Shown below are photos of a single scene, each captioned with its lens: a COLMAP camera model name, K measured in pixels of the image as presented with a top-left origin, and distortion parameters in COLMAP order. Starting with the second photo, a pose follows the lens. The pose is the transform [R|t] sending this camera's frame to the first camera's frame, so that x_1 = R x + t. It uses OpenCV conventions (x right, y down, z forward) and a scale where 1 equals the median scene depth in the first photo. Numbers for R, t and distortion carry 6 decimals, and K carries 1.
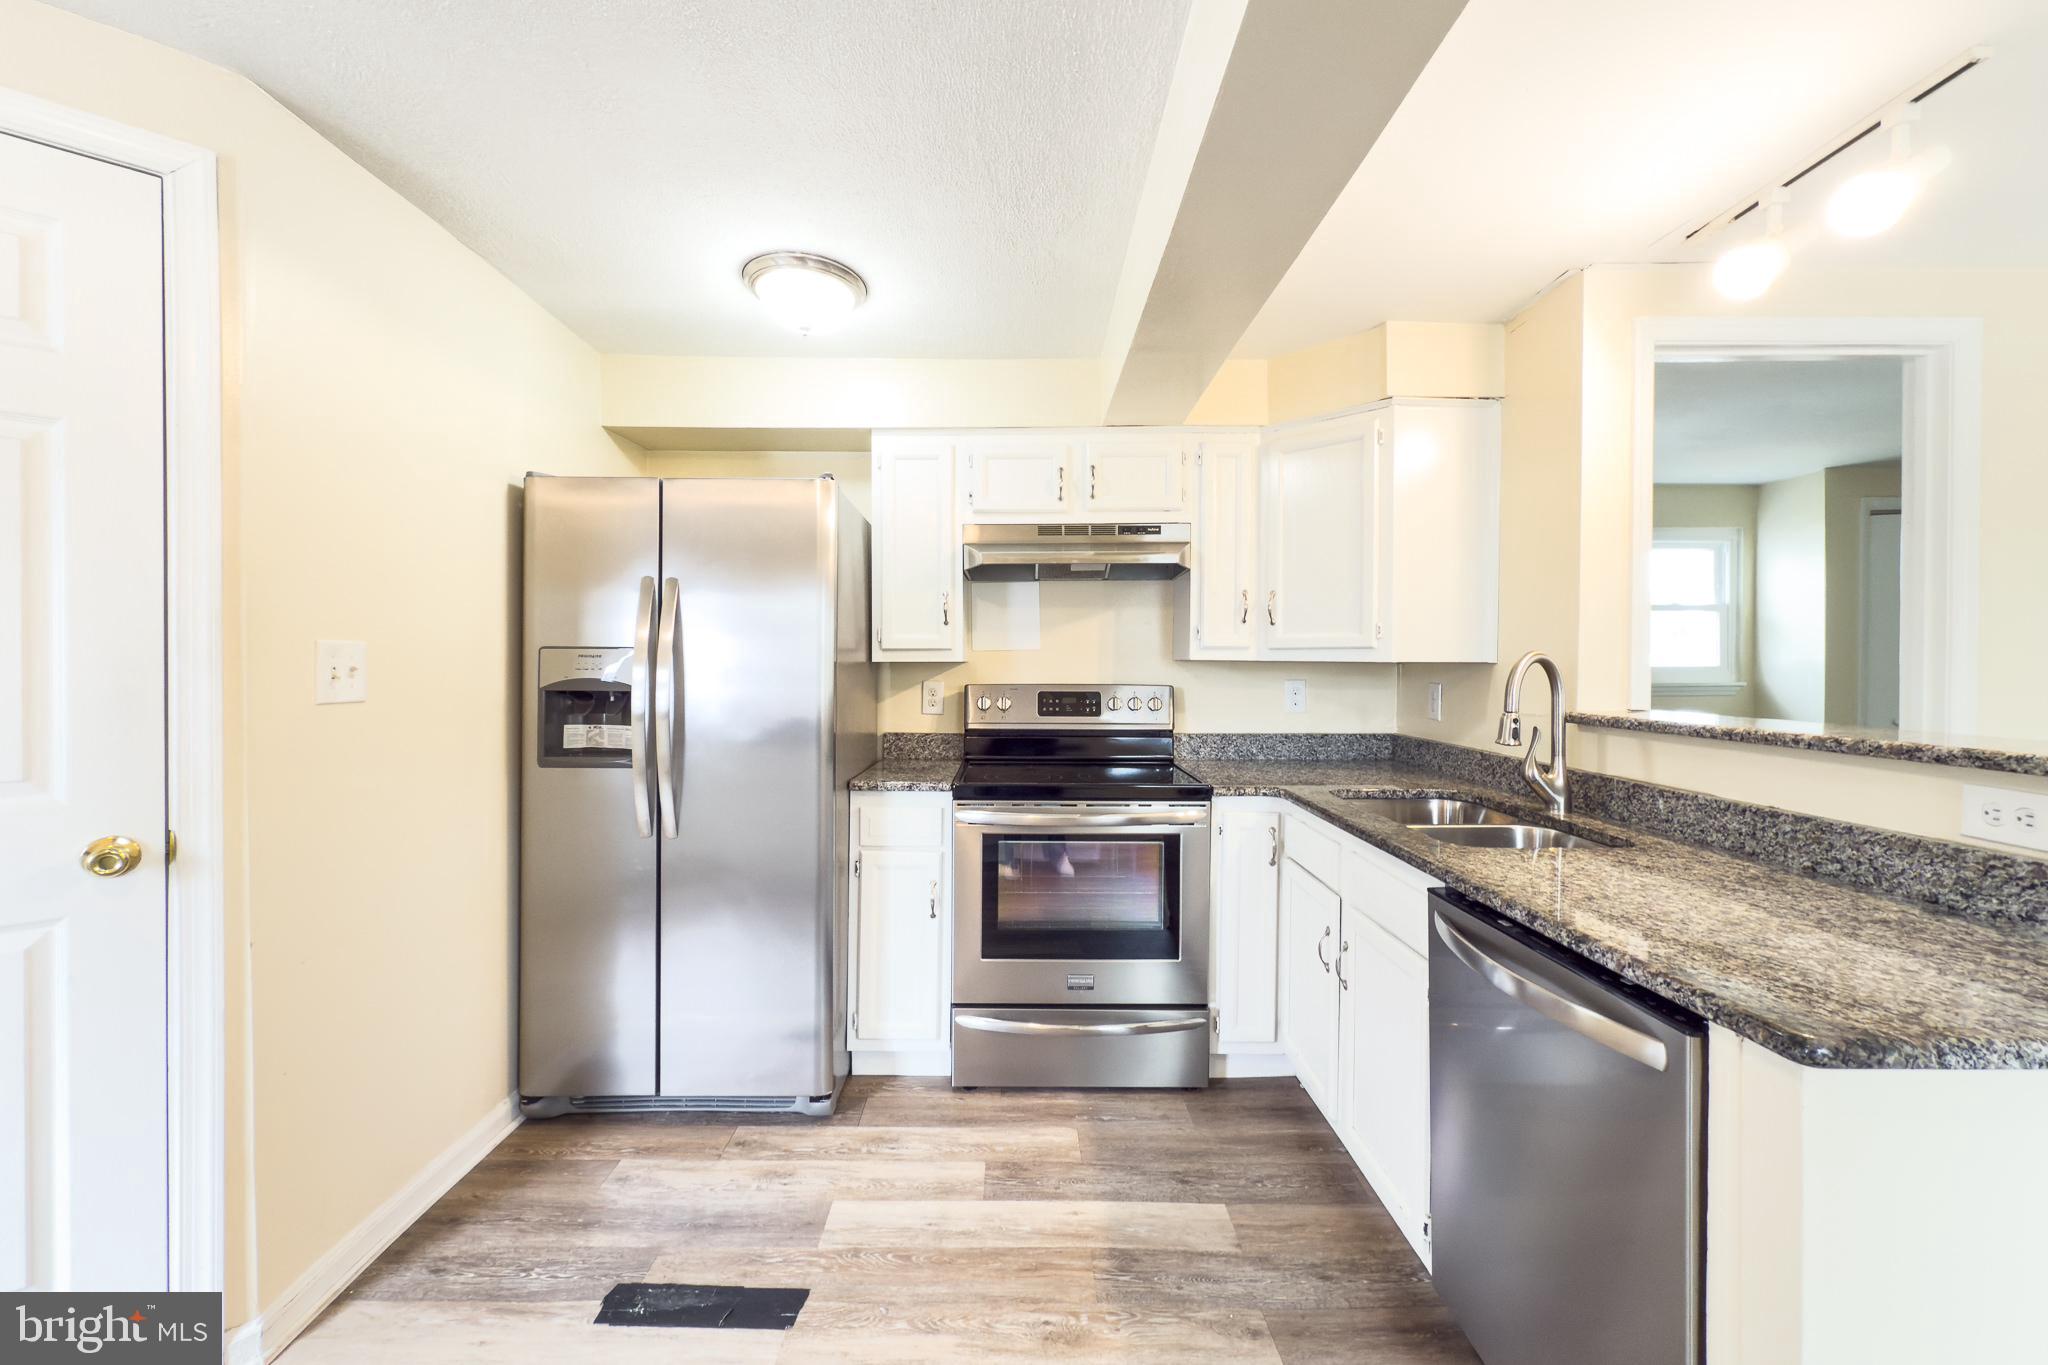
lens RADIAL K [[820.9, 0, 1008.9], [0, 820.9, 669.1], [0, 0, 1]] dist [-0.001582, -0.000135]
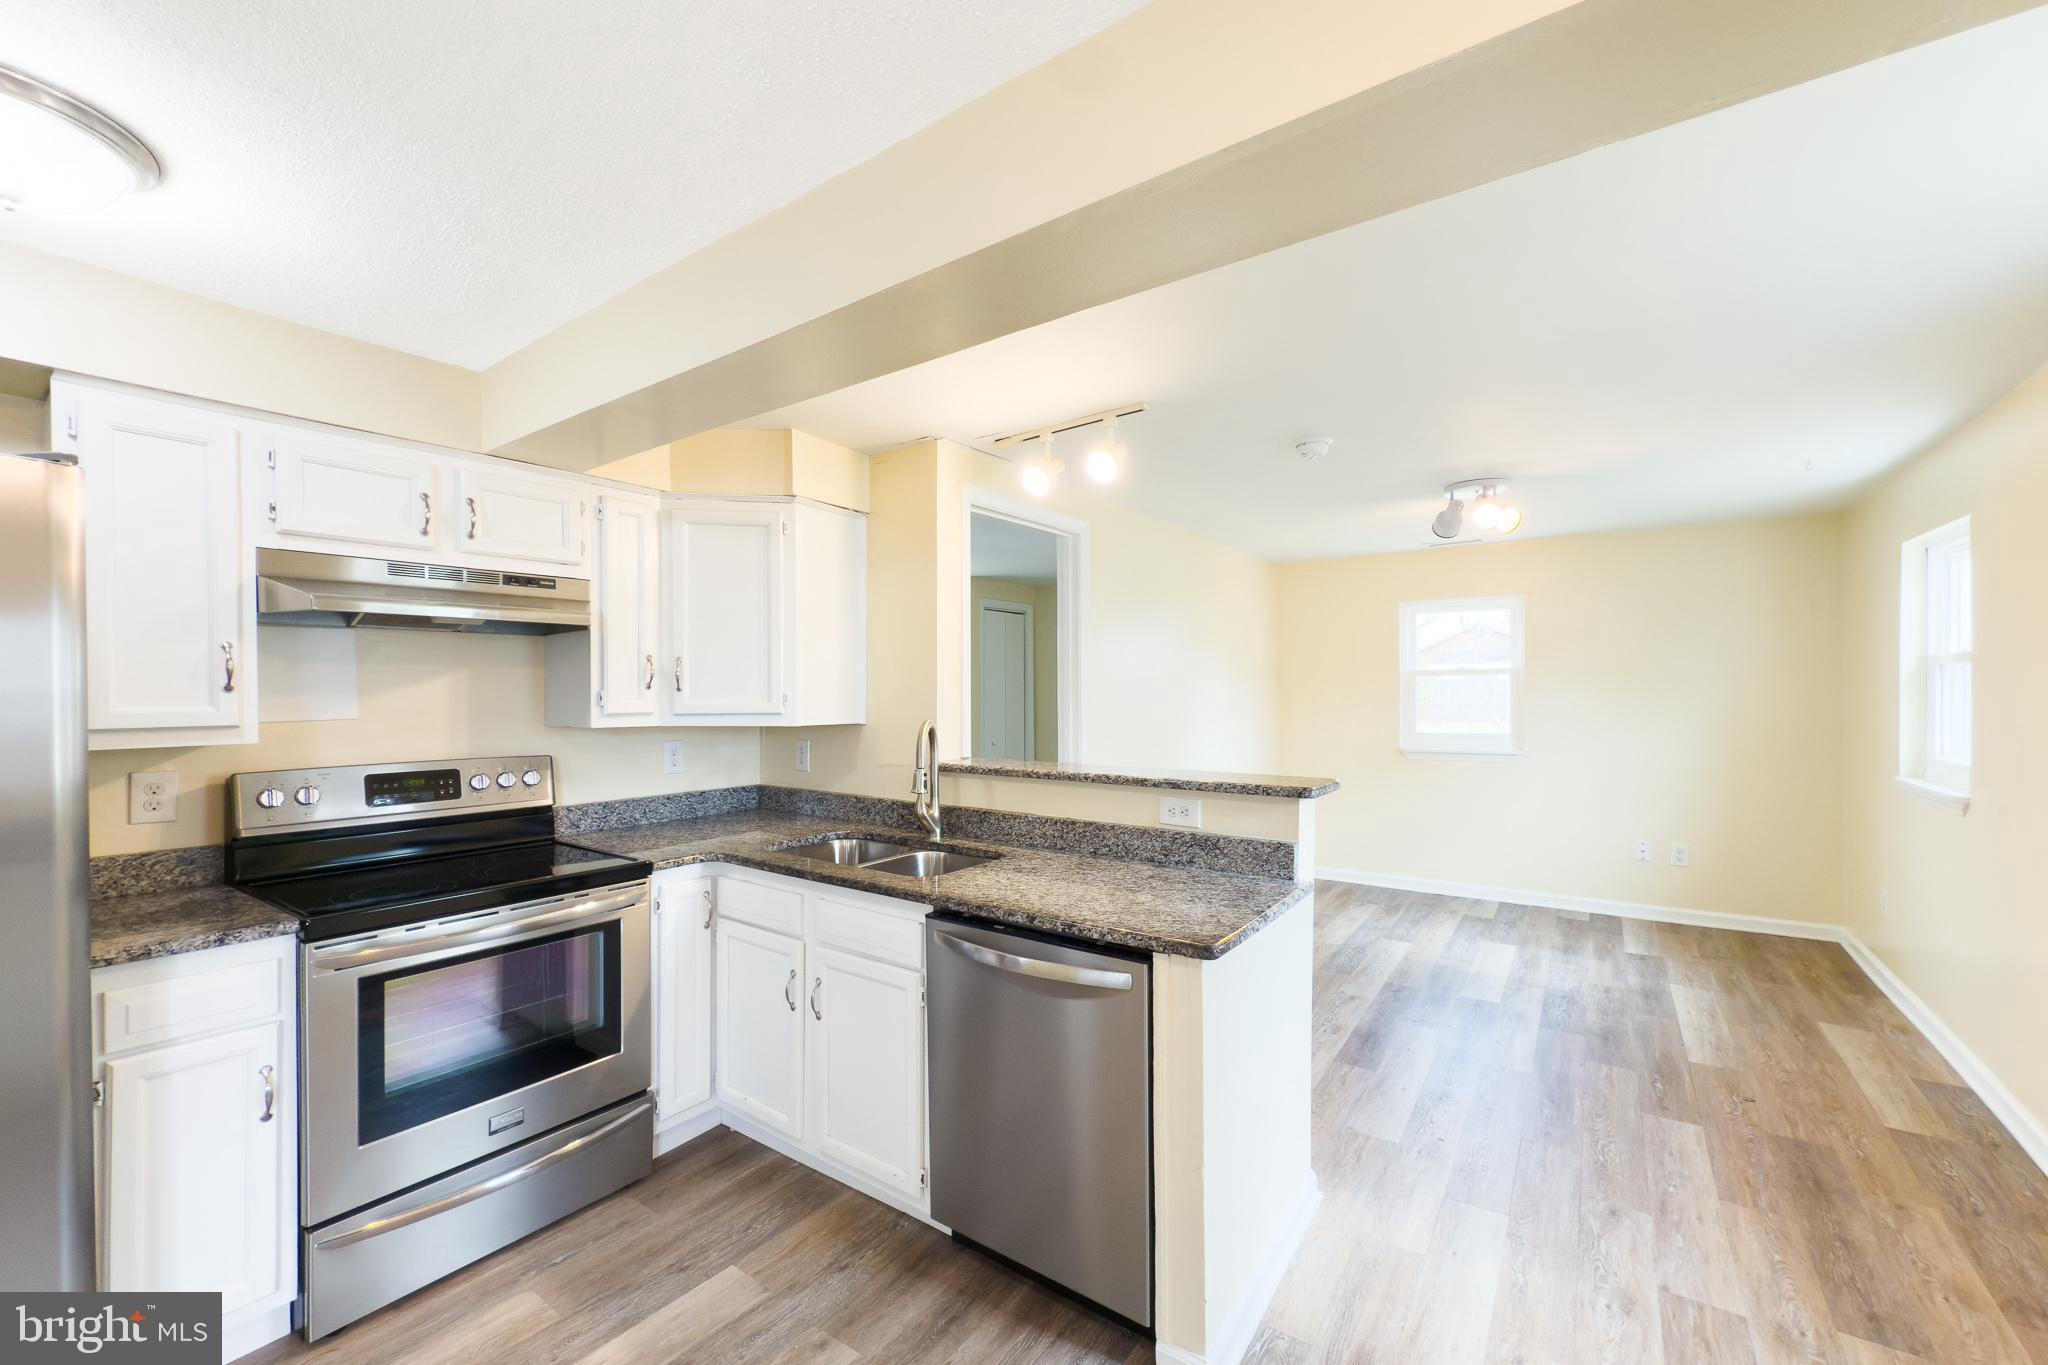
lens RADIAL K [[820.9, 0, 1024.3], [0, 820.9, 700.8], [0, 0, 1]] dist [-0.001582, -0.000135]
pose [[0.578672, -0.012782, 0.815460, -0.301853], [0.011195, 0.999907, 0.007729, -0.053072], [-0.815484, 0.004657, 0.578762, 0.081857]]
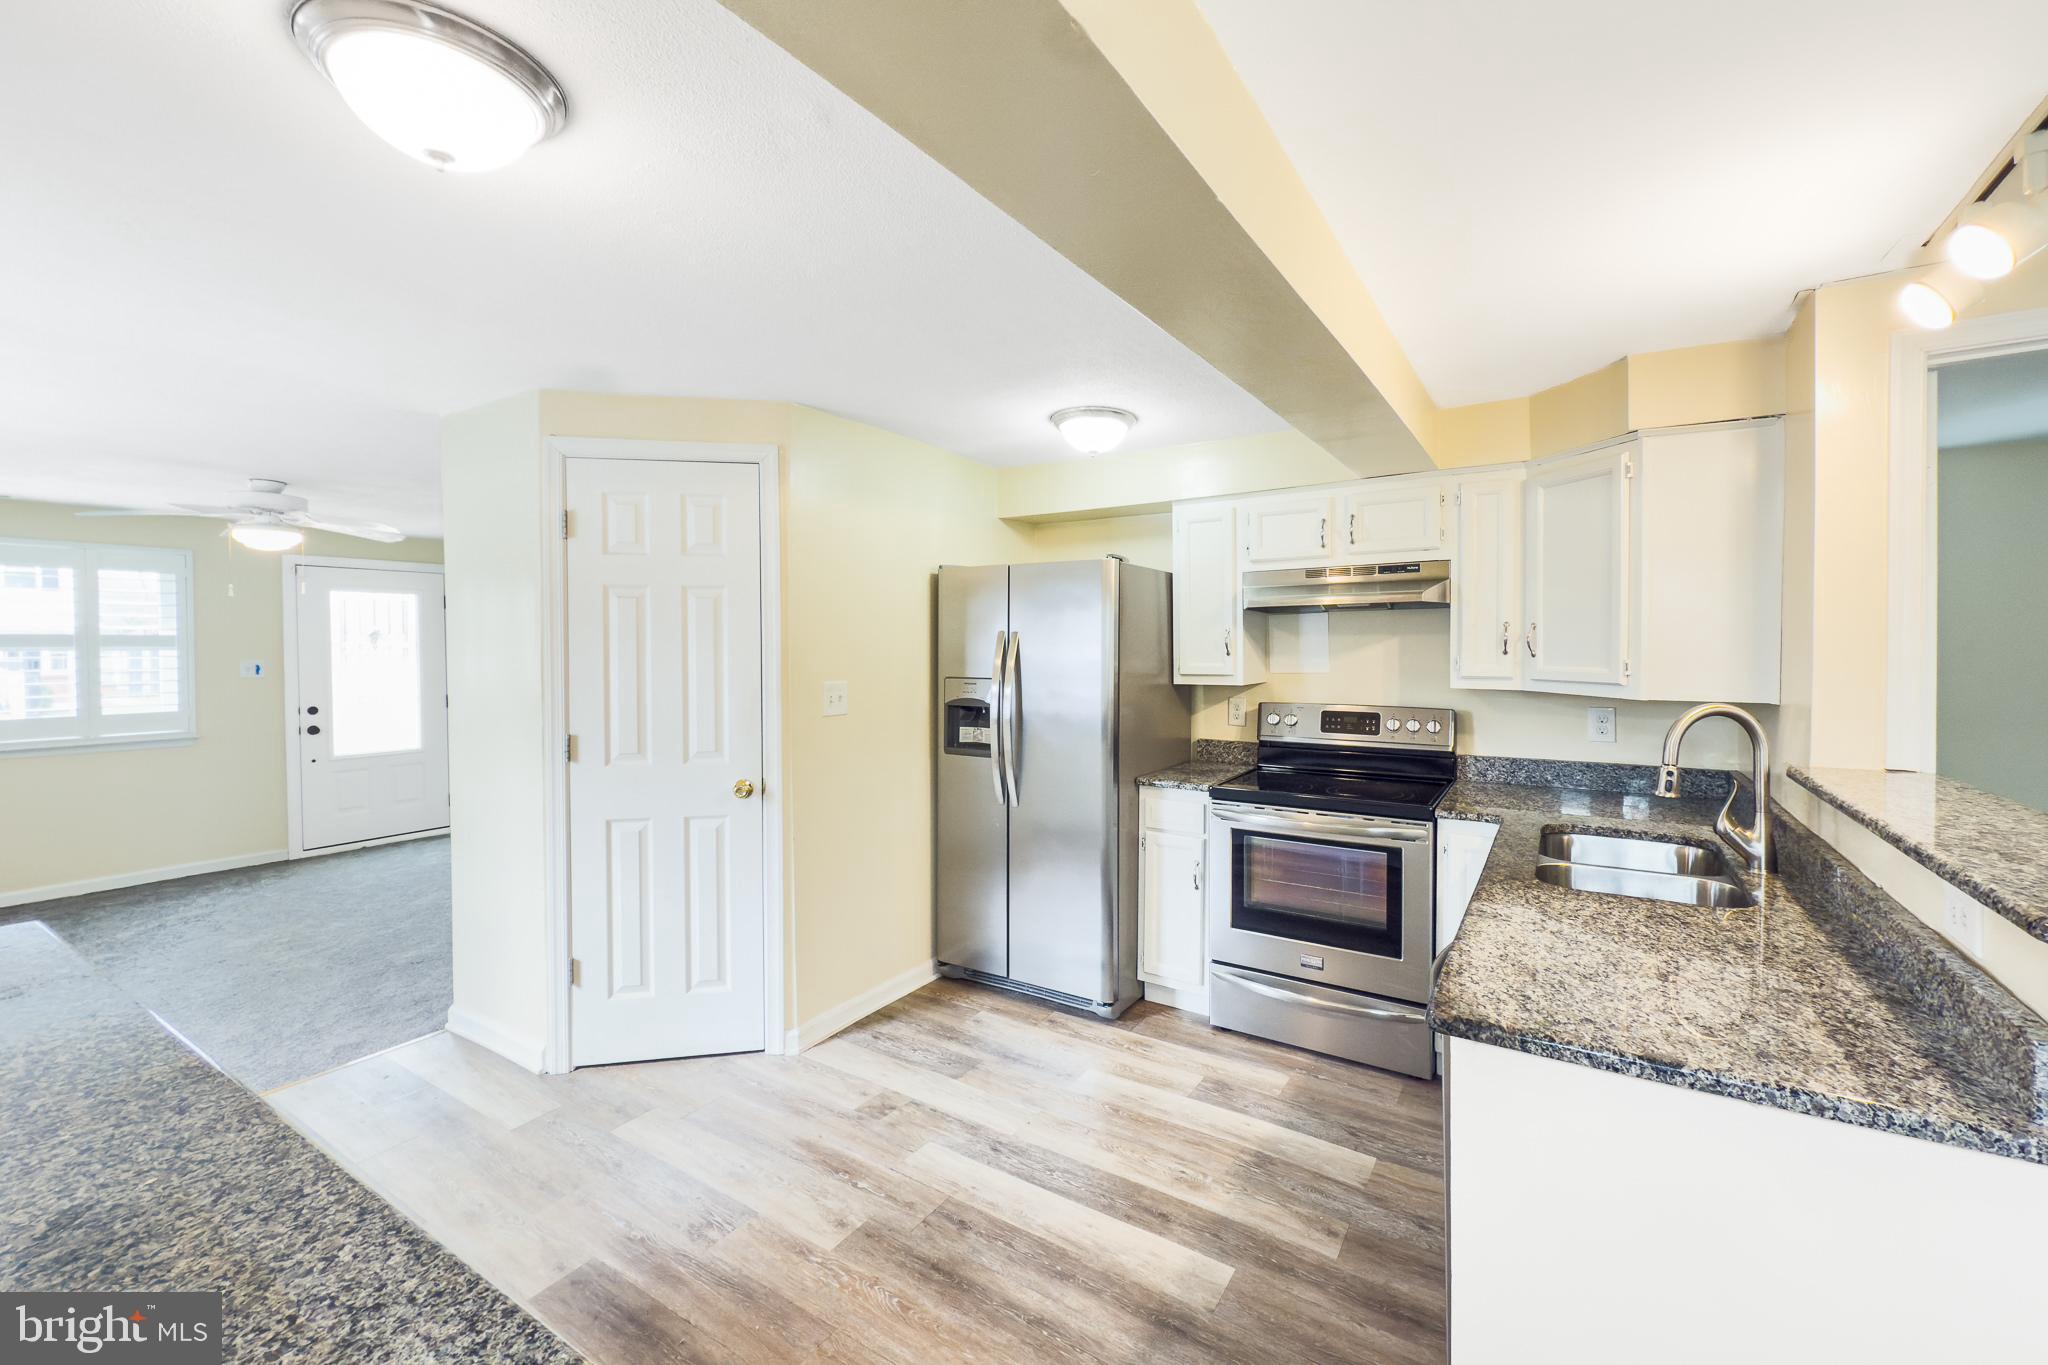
lens RADIAL K [[820.9, 0, 1028.6], [0, 820.9, 656.0], [0, 0, 1]] dist [-0.001582, -0.000135]
pose [[0.840816, -0.000369, -0.541321, 0.407449], [0.004174, 0.999974, 0.005803, -0.074496], [0.541306, -0.007139, 0.840796, -0.230910]]
